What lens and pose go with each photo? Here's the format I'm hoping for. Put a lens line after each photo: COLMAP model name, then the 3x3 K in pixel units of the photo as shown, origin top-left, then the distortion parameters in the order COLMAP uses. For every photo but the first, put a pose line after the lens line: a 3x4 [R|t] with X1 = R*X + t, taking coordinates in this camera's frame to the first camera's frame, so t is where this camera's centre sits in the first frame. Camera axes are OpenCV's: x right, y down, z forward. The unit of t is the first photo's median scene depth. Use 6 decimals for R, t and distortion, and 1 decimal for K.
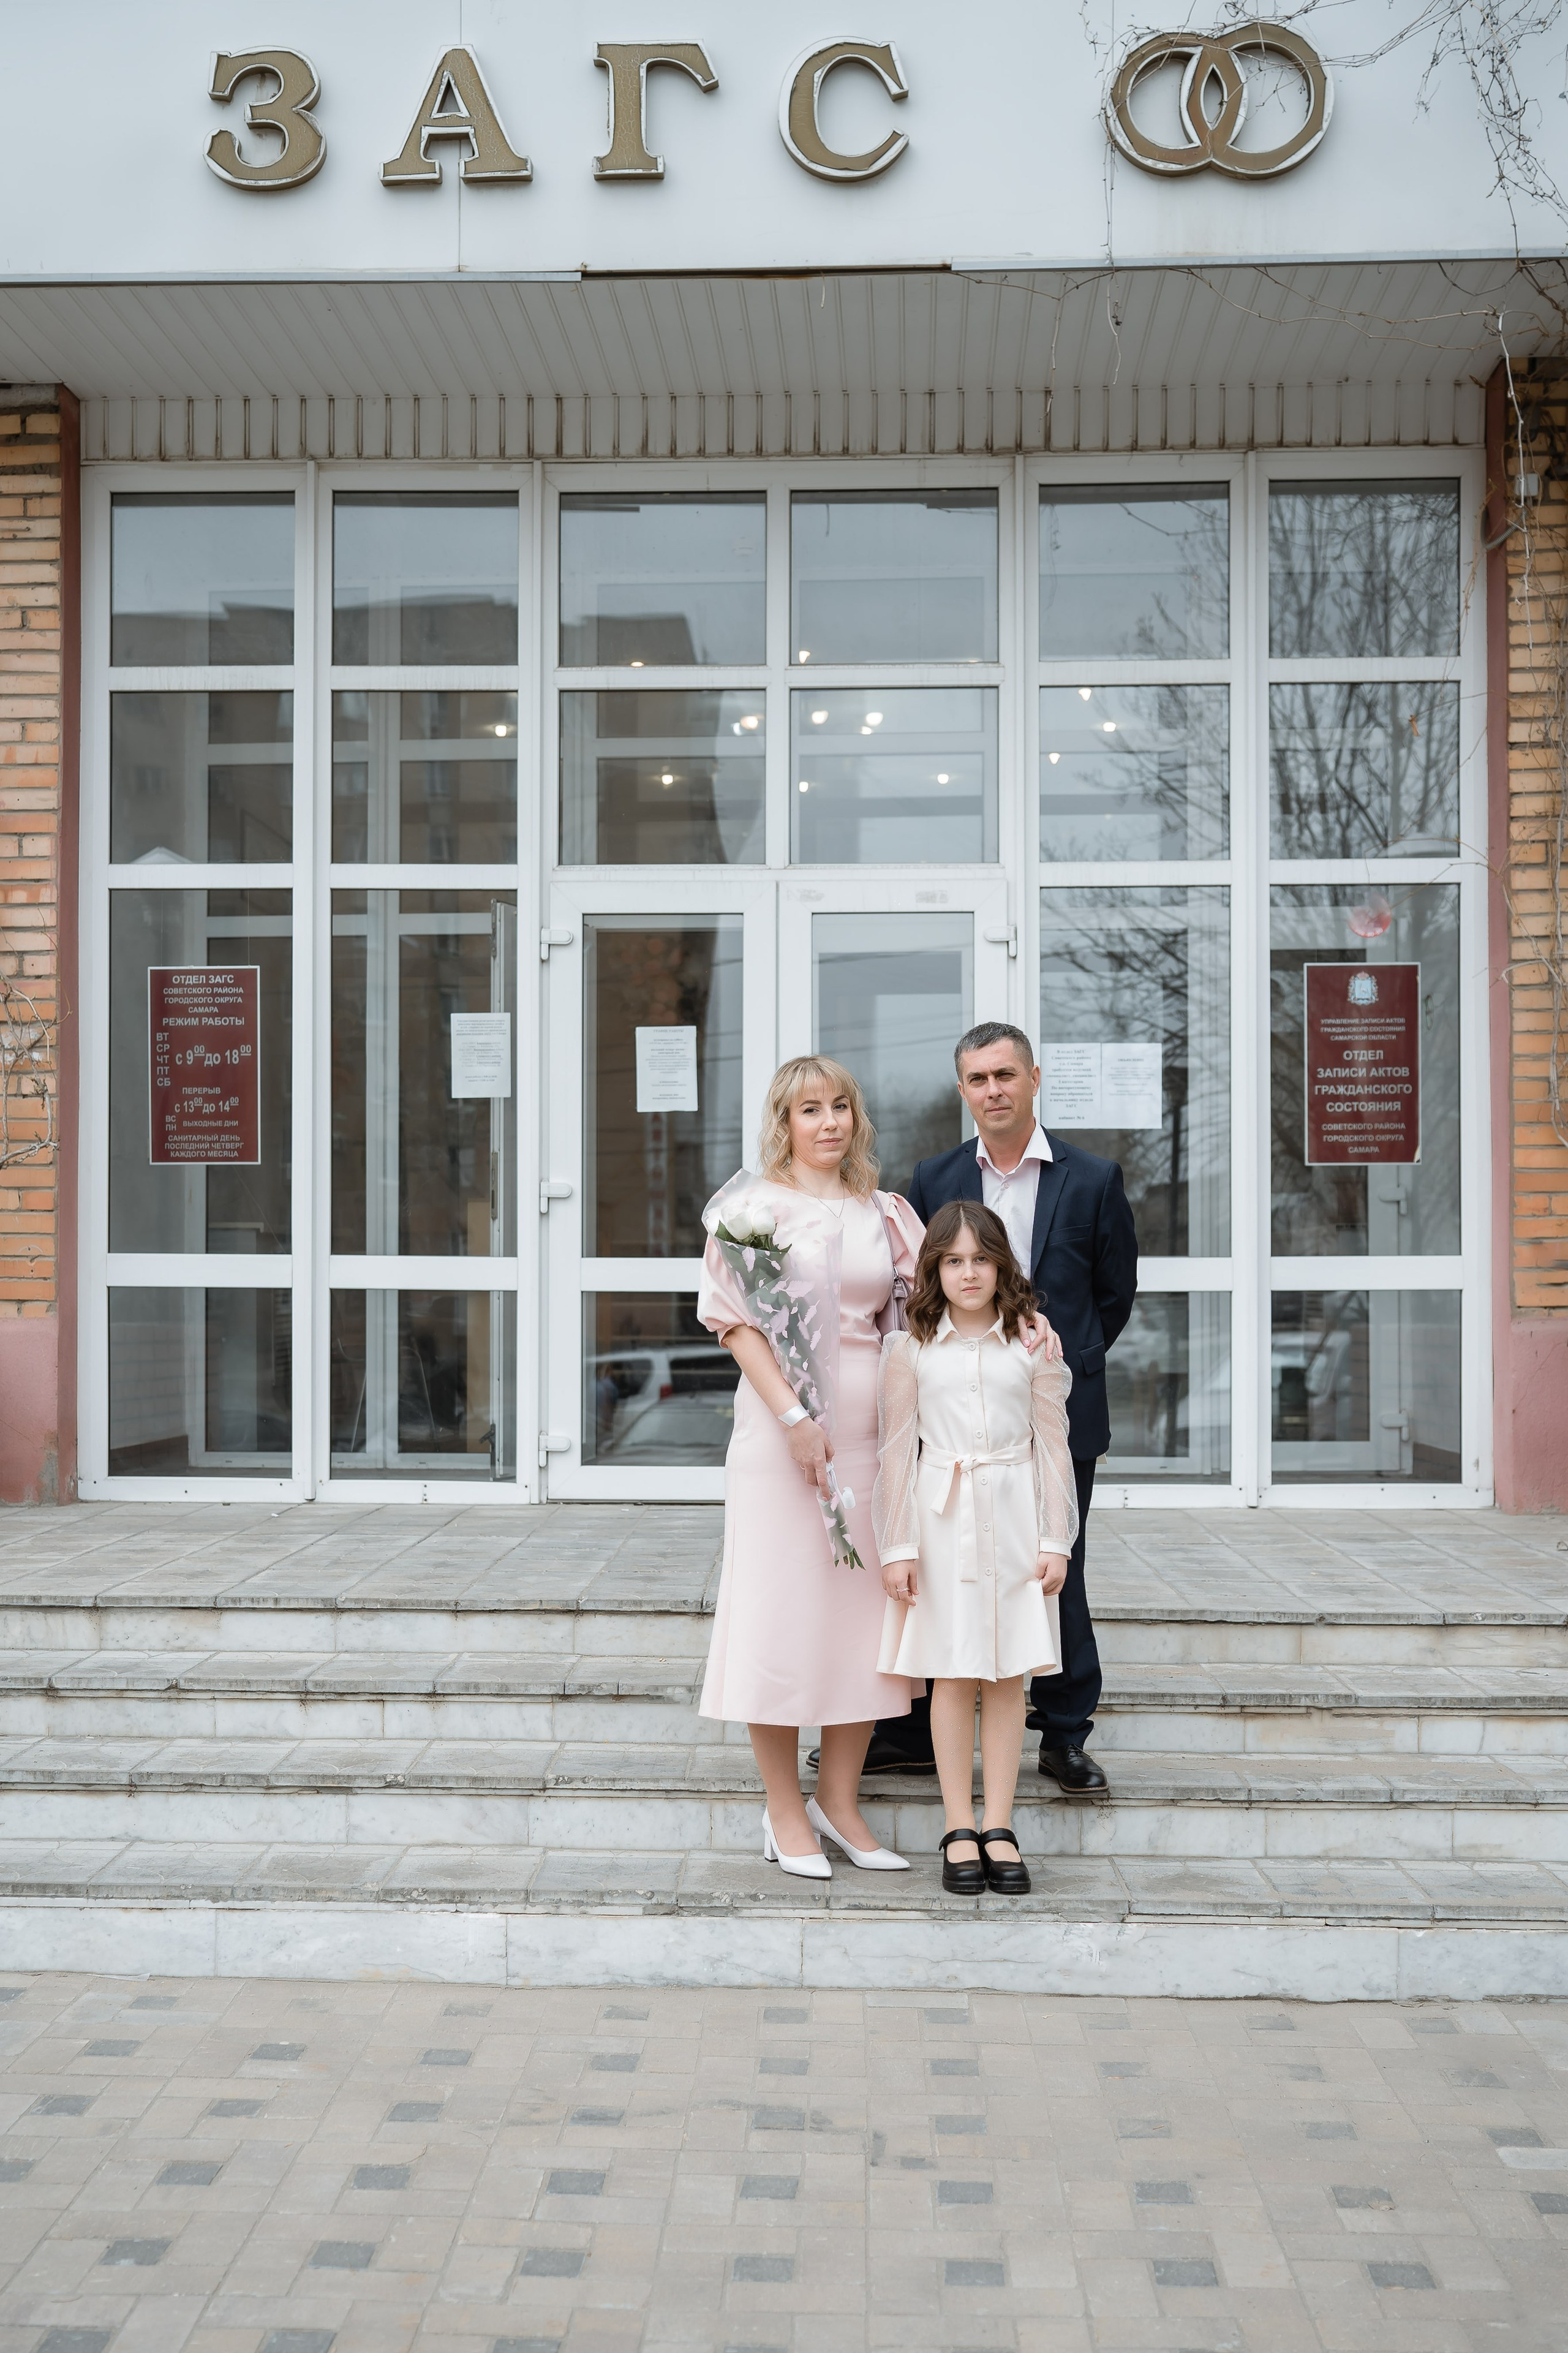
lens RADIAL K [[3116.6, 0, 784.0], [0, 3116.6, 1176.5], [0, 0, 1]] dist [-0.153193, 0.010248]
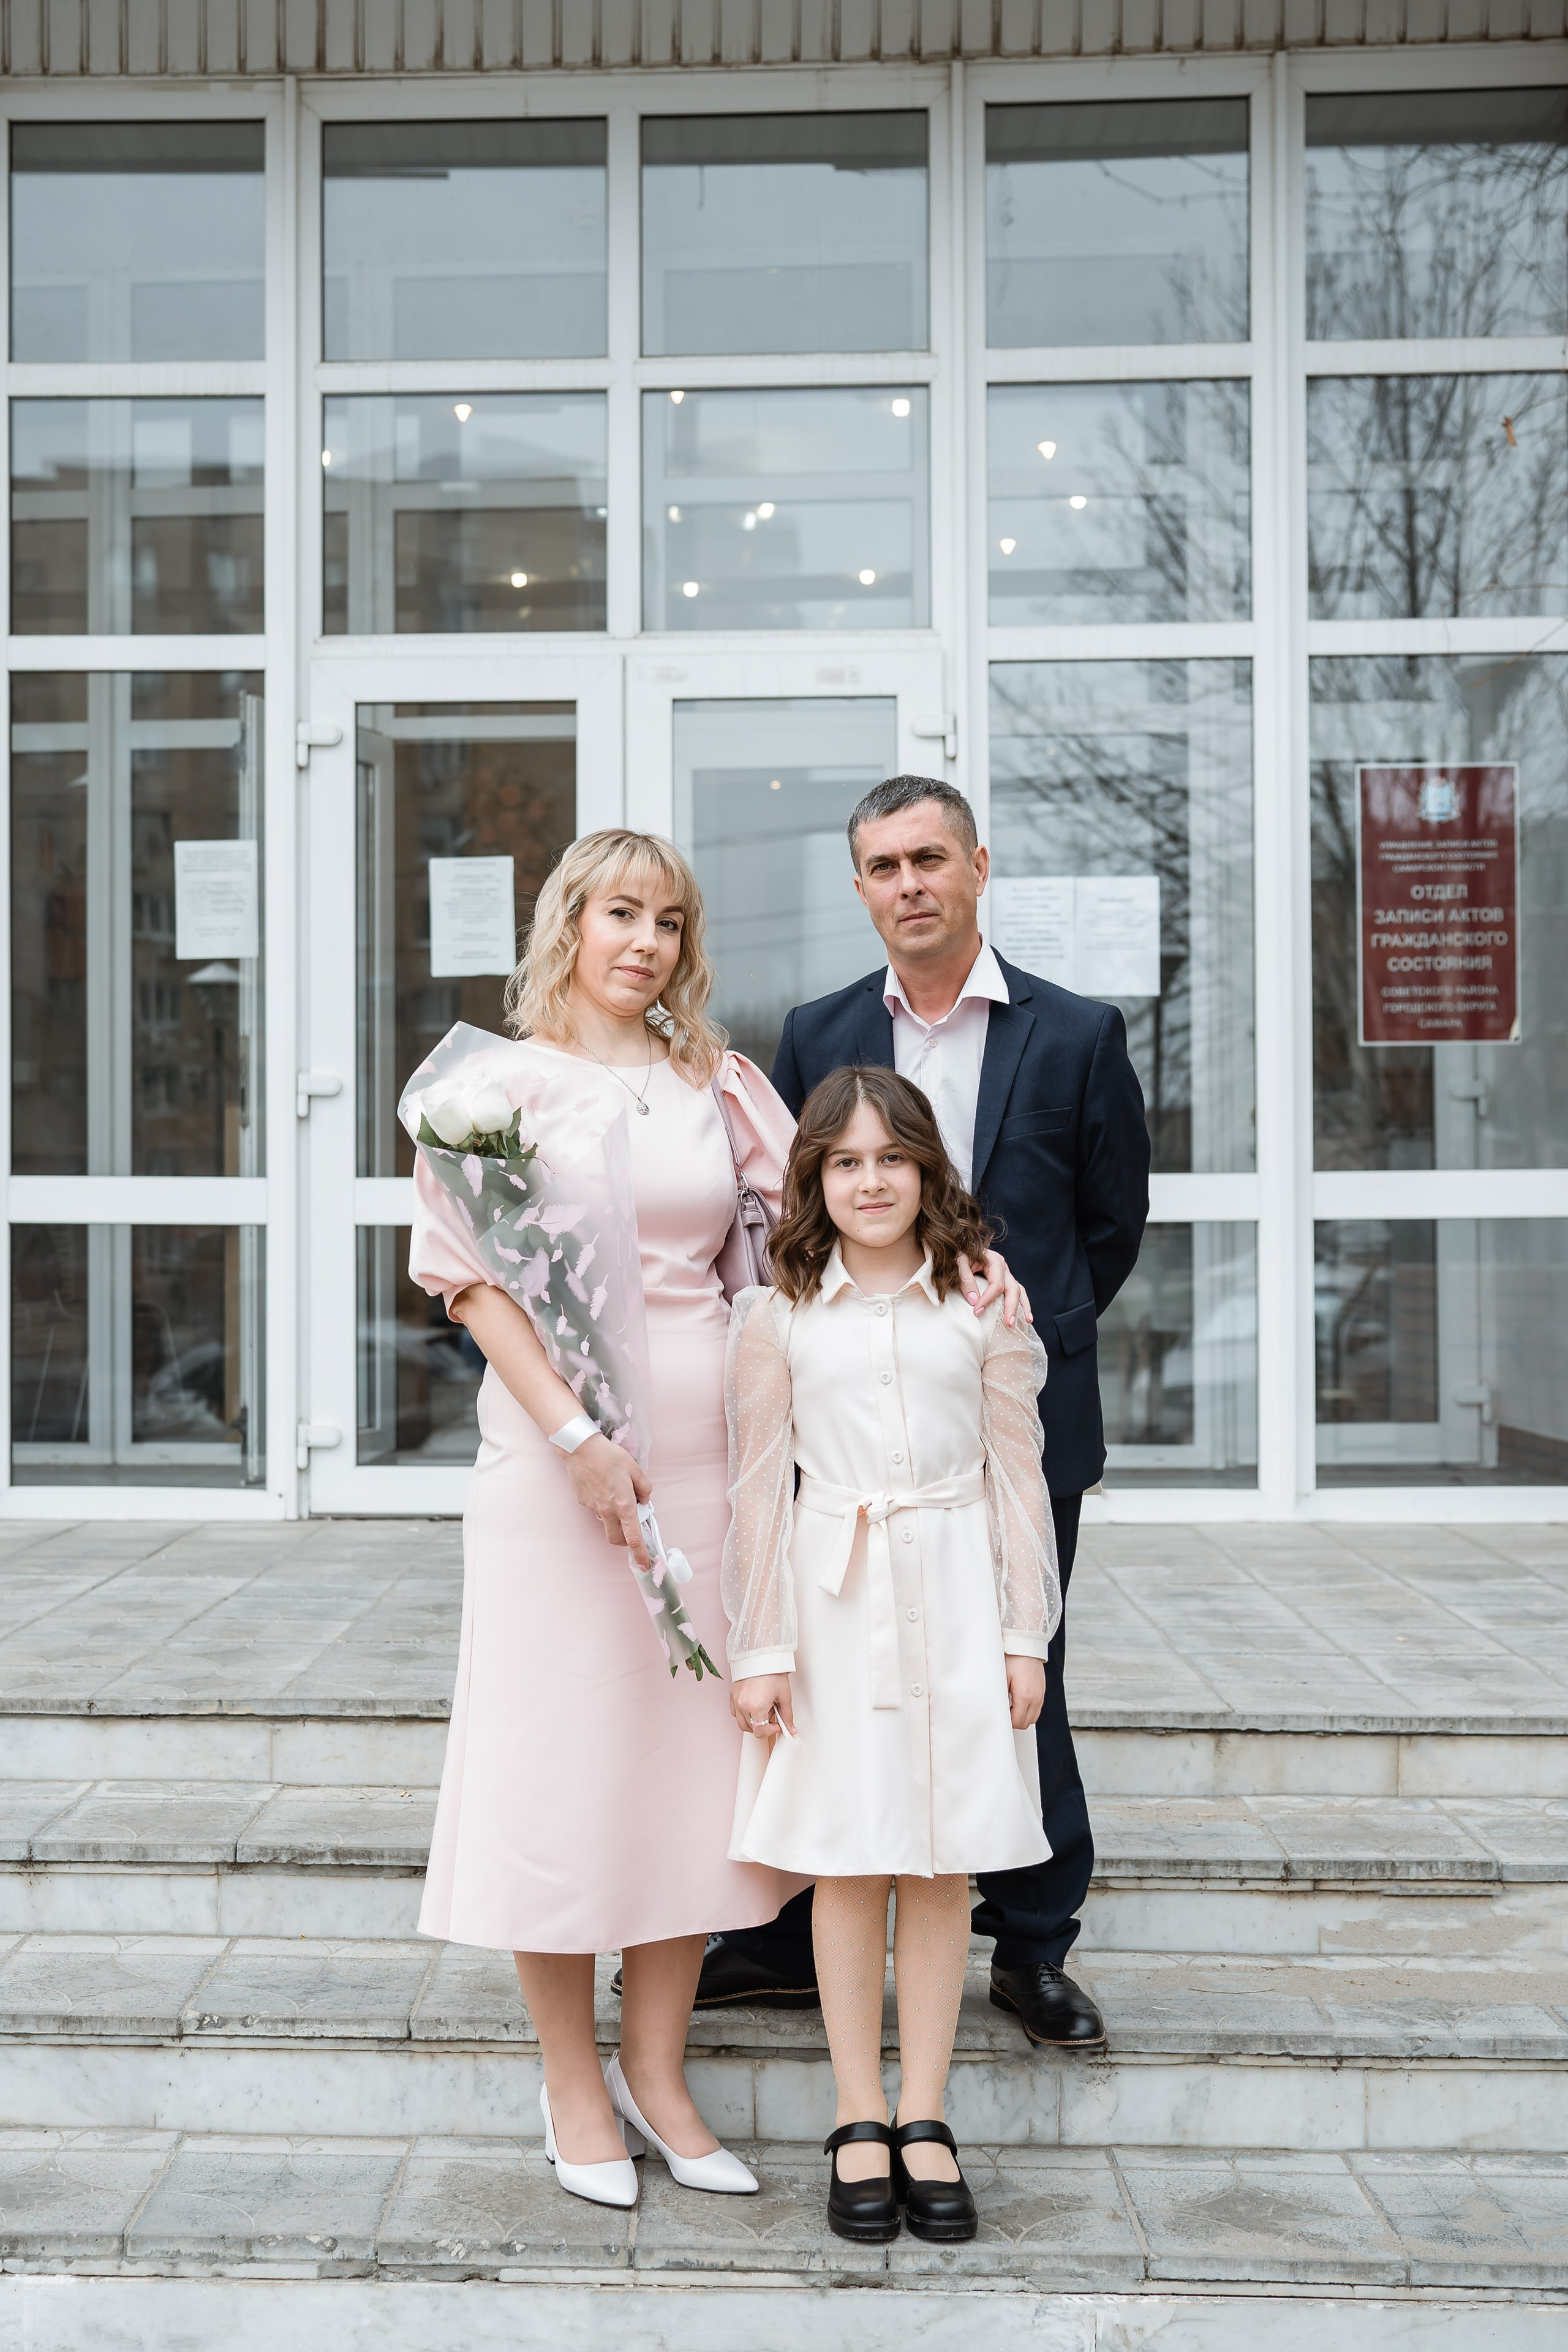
lens RADIAL K [[2622.0, 0, 784.0], [0, 2622.0, 1176.0], [0, 0, 1]] dist [-0.131870, 0.181324]
pose [[0.999985, -0.005237, 0.001511, 0.037392], [0.005213, 0.999869, 0.015315, 0.018815], [-0.001591, -0.015307, 0.999882, 0.441480]]
